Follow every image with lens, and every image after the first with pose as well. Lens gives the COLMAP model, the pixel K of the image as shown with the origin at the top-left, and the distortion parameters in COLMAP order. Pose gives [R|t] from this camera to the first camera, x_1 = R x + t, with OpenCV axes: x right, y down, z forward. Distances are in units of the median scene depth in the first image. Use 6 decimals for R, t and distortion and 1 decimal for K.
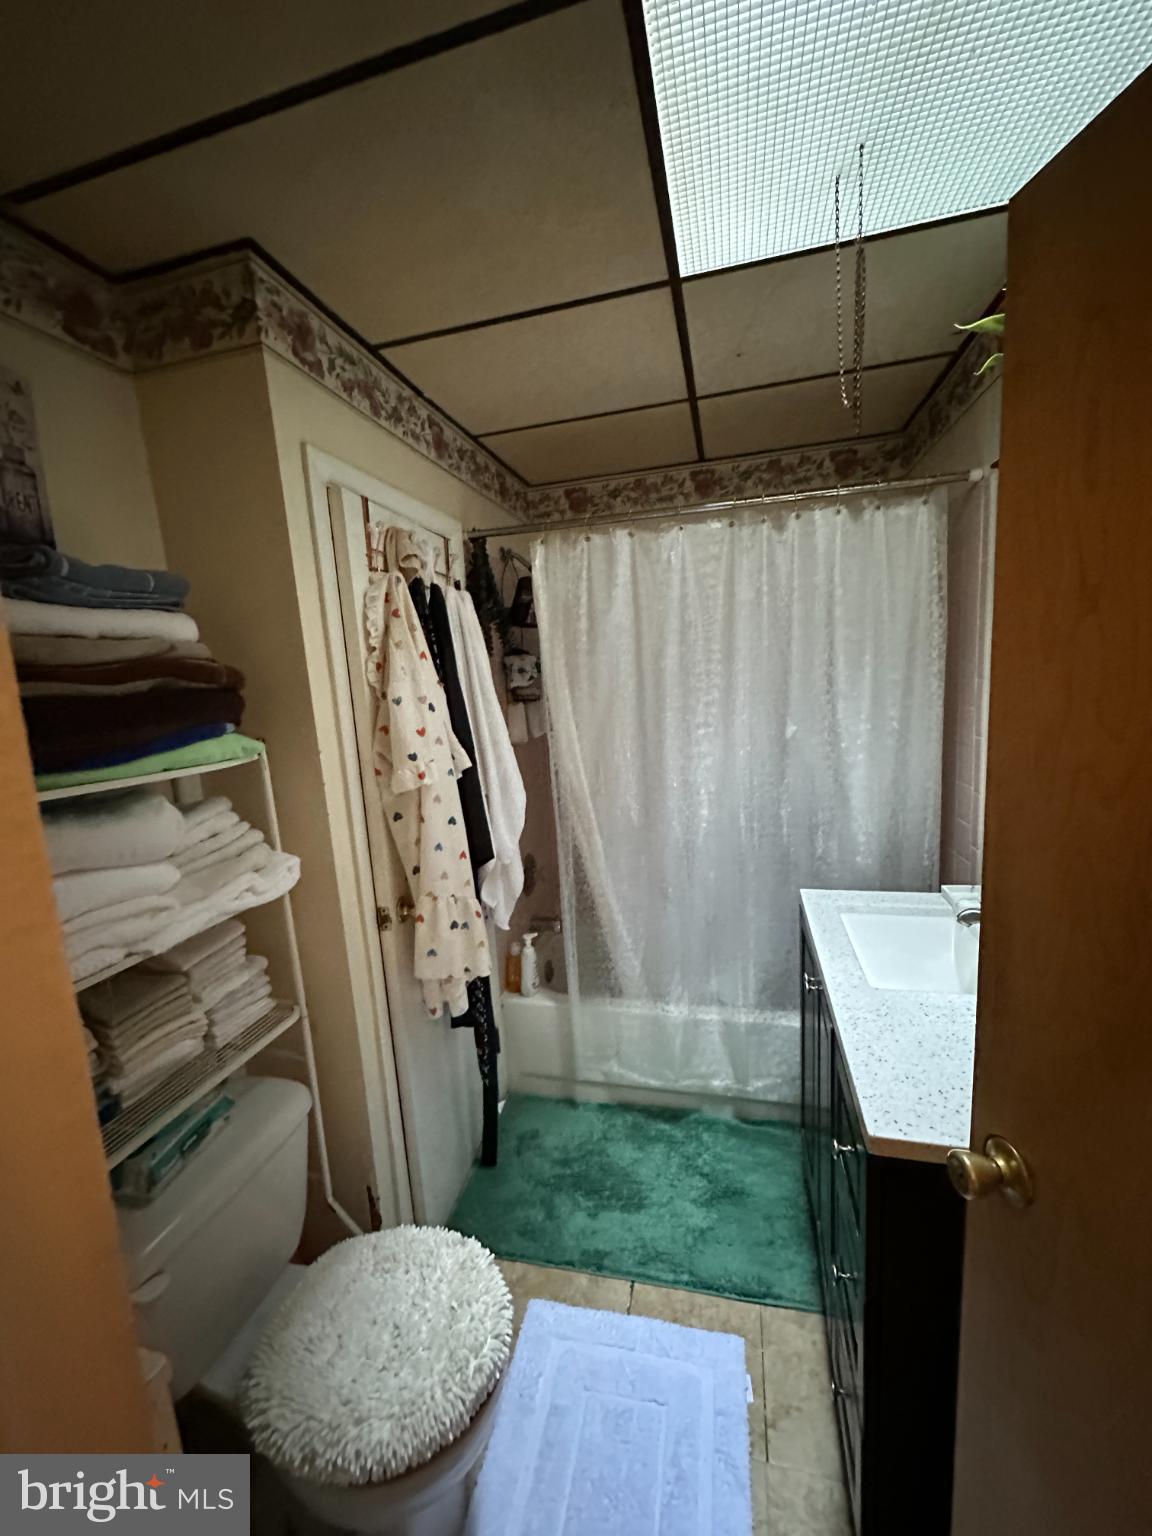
lens RADIAL K [[613.2, 0, 577.1], [0, 613.2, 769.0], [0, 0, 1]] dist [-0.001952, 0.000077]
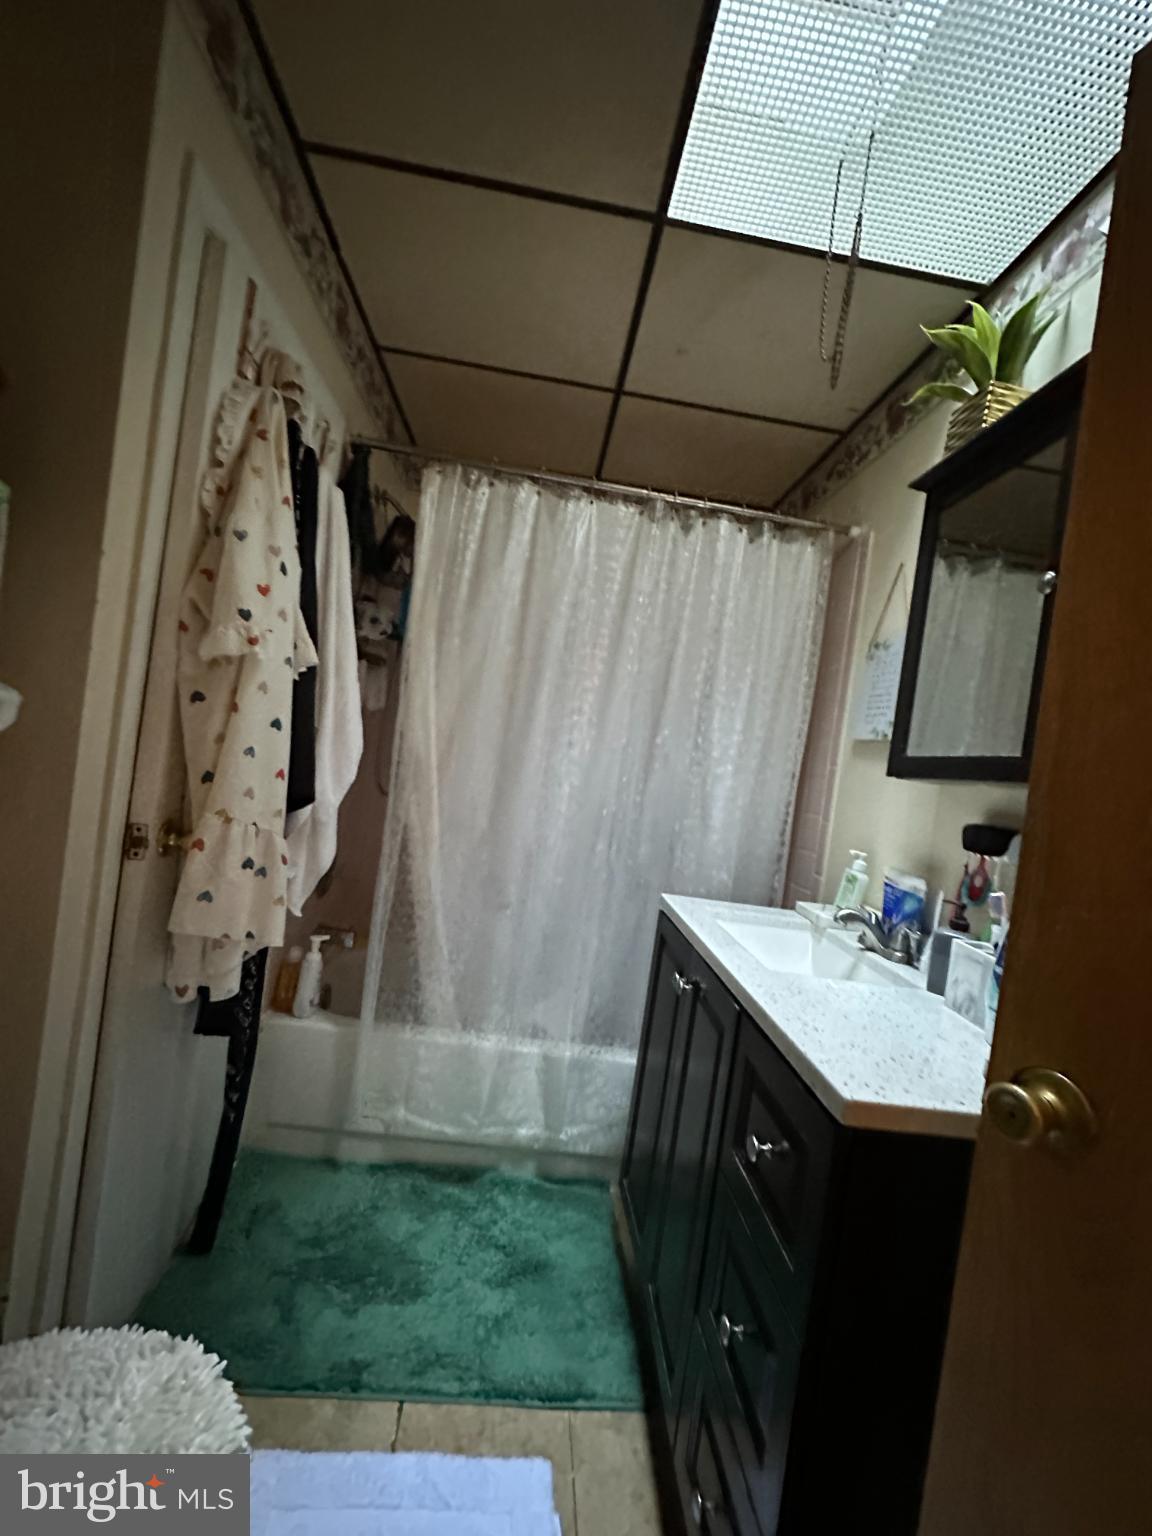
lens RADIAL K [[613.2, 0, 577.0], [0, 613.2, 768.3], [0, 0, 1]] dist [-0.001952, 0.000077]
pose [[0.928901, 0.190428, 0.317616, -0.085592], [-0.147614, 0.976976, -0.154038, 0.183206], [-0.339636, 0.096201, 0.935624, 0.178198]]
